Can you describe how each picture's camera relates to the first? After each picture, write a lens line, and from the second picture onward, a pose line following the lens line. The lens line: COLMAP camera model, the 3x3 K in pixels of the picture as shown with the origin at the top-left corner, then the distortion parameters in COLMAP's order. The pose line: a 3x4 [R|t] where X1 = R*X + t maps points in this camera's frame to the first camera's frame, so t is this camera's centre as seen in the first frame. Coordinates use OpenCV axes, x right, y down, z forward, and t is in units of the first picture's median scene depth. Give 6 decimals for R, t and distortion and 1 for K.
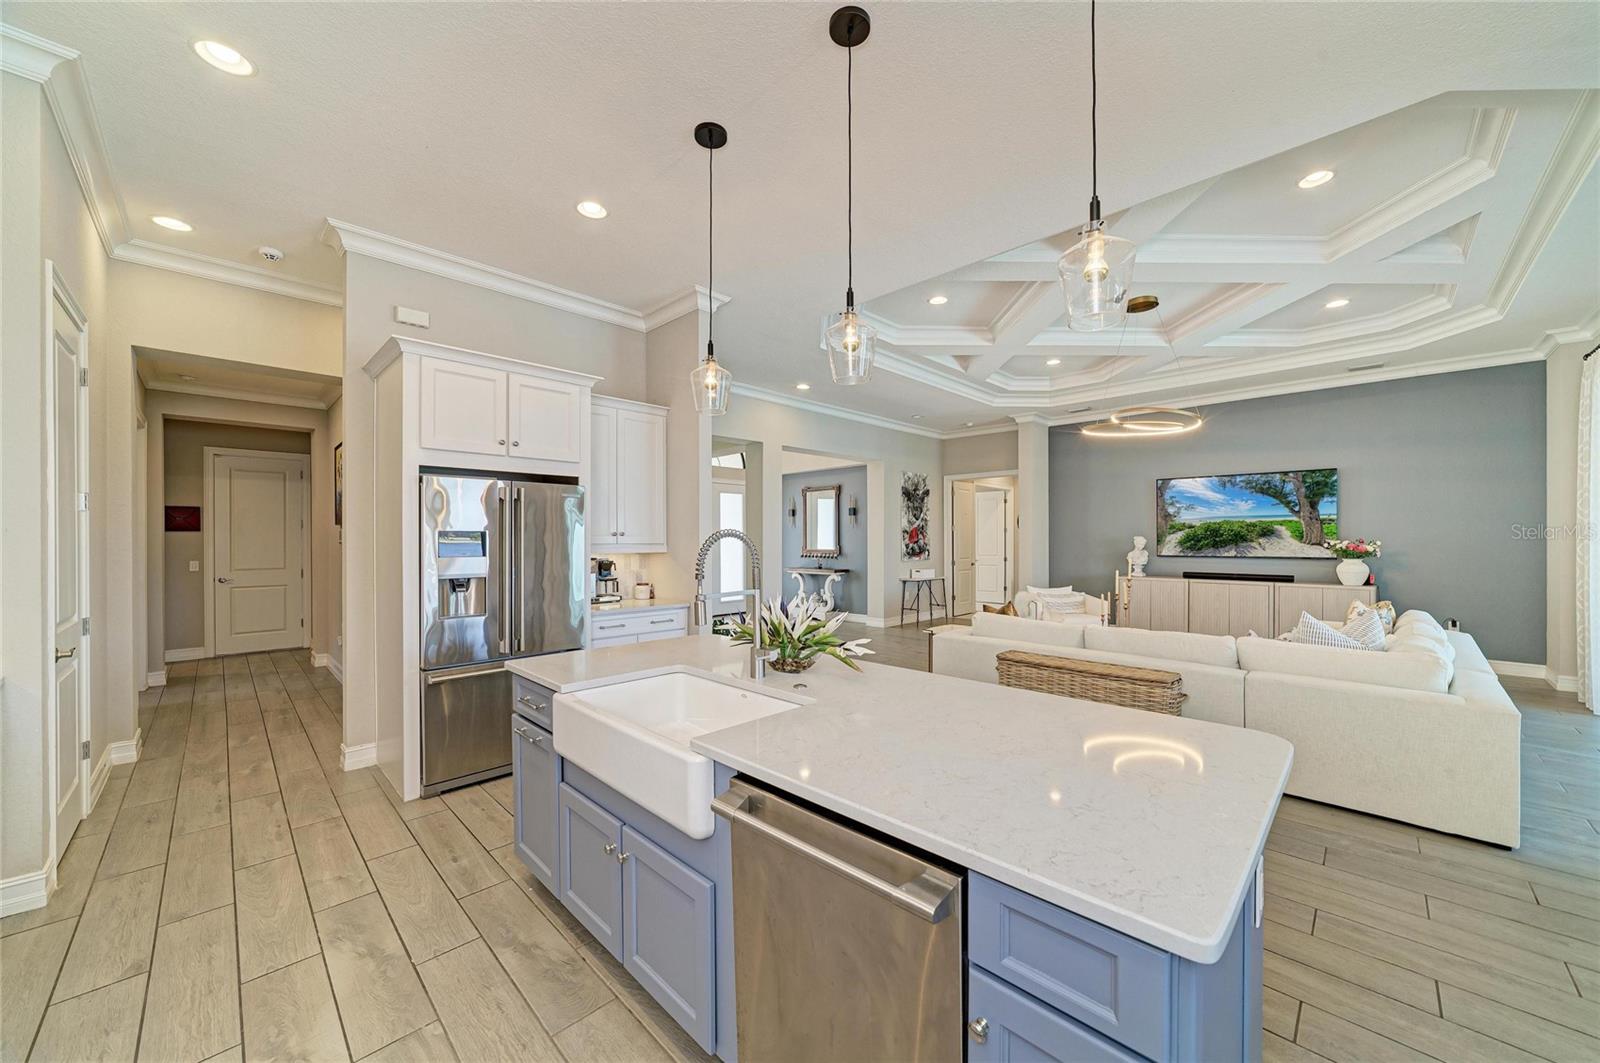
lens RADIAL K [[590.0, 0, 805.3], [0, 590.0, 539.9], [0, 0, 1]] dist [-0.019512, 0.006082]
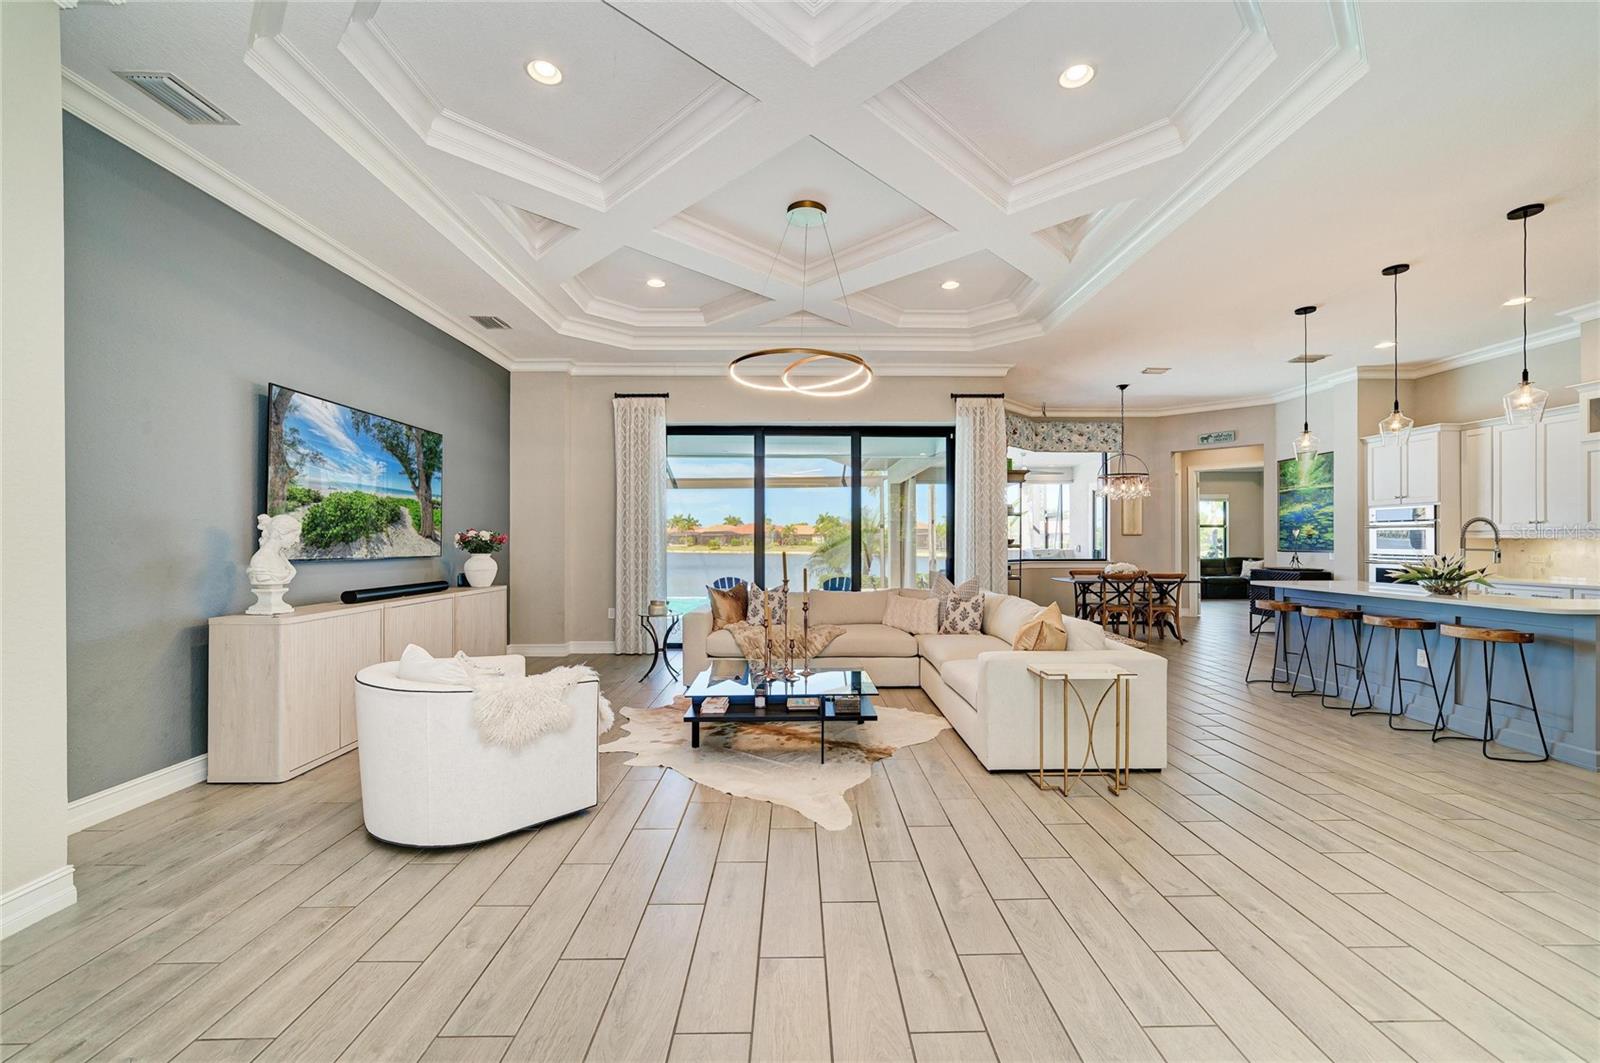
lens RADIAL K [[653.1, 0, 805.8], [0, 653.1, 540.6], [0, 0, 1]] dist [-0.014933, 0.007398]
pose [[-0.716157, 0.003660, 0.697930, -0.006881], [0.004446, 0.999990, -0.000682, 0.014515], [-0.697925, 0.002615, -0.716166, 1.144628]]
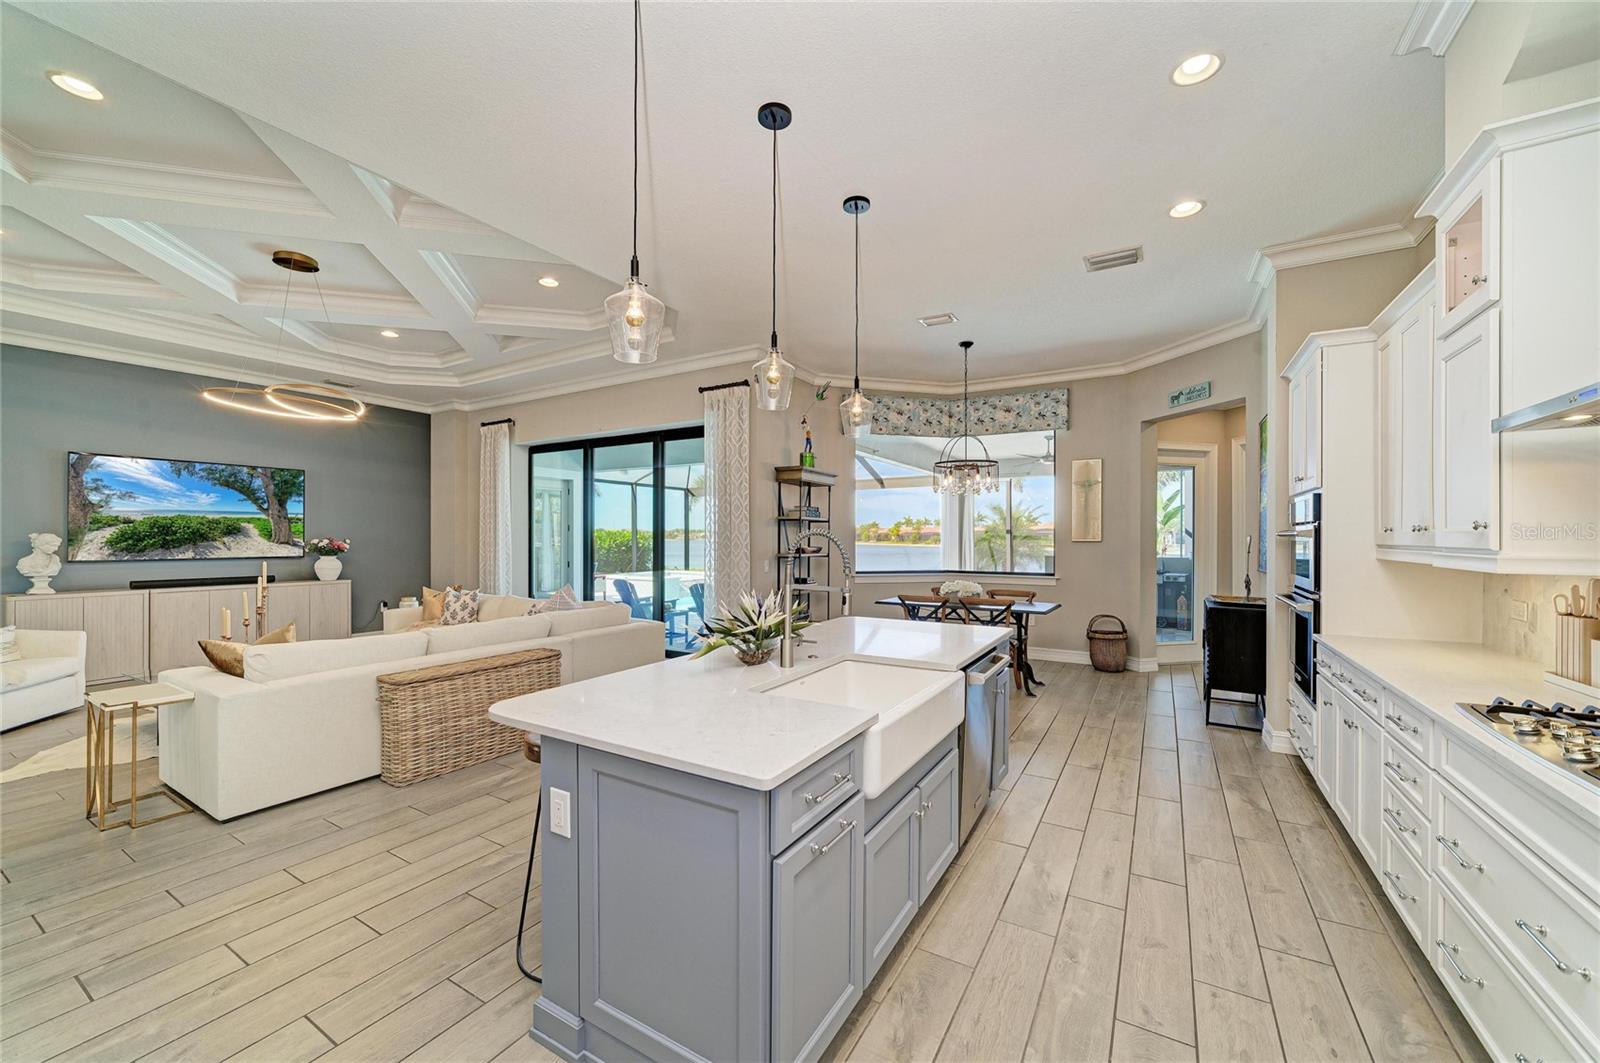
lens RADIAL K [[613.4, 0, 806.9], [0, 613.4, 538.7], [0, 0, 1]] dist [-0.016848, 0.005468]
pose [[-0.246266, -0.000936, 0.969202, -0.331718], [0.000992, 0.999999, 0.001217, -0.000105], [-0.969202, 0.001261, -0.246265, 0.352596]]
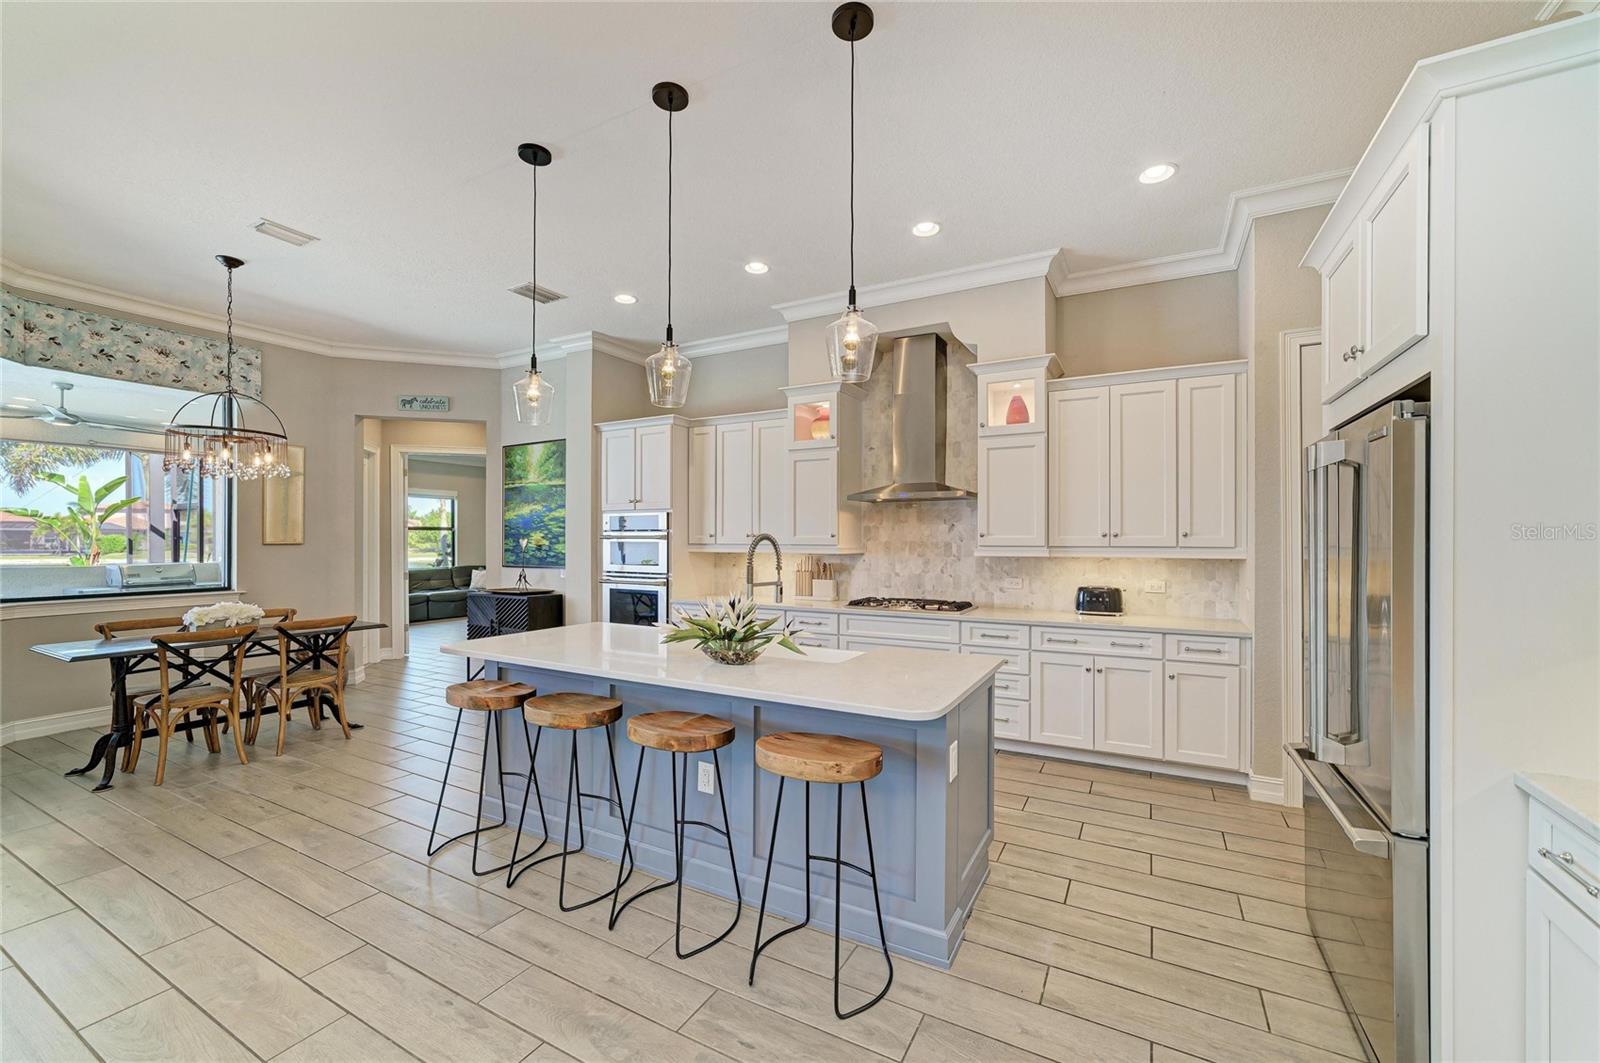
lens RADIAL K [[636.0, 0, 805.3], [0, 636.0, 539.6], [0, 0, 1]] dist [-0.012719, 0.000570]
pose [[-0.960349, 0.001171, -0.278797, 0.047486], [0.000382, 0.999996, 0.002882, -0.002368], [0.278799, 0.002661, -0.960346, 0.642441]]
